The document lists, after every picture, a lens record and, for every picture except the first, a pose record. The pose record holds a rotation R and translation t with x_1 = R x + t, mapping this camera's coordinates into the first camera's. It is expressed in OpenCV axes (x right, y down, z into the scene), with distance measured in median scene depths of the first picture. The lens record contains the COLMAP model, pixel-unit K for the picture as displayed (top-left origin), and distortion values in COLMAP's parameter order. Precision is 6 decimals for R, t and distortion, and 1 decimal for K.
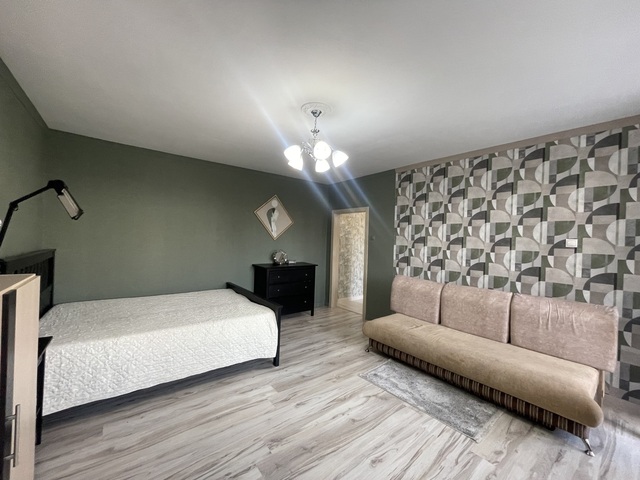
lens RADIAL K [[257.2, 0, 320.0], [0, 257.2, 240.0], [0, 0, 1]] dist [-0.037160, 0.000169]
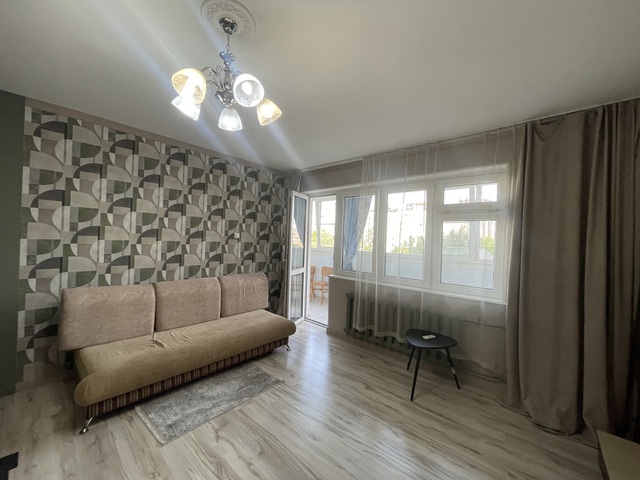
lens RADIAL K [[258.1, 0, 319.4], [0, 258.1, 238.7], [0, 0, 1]] dist [0.002077, 0.000162]
pose [[-0.183574, -0.029919, 0.982550, -0.468123], [-0.029662, 0.999250, 0.024886, -0.016946], [-0.982558, -0.024576, -0.184324, 0.632327]]
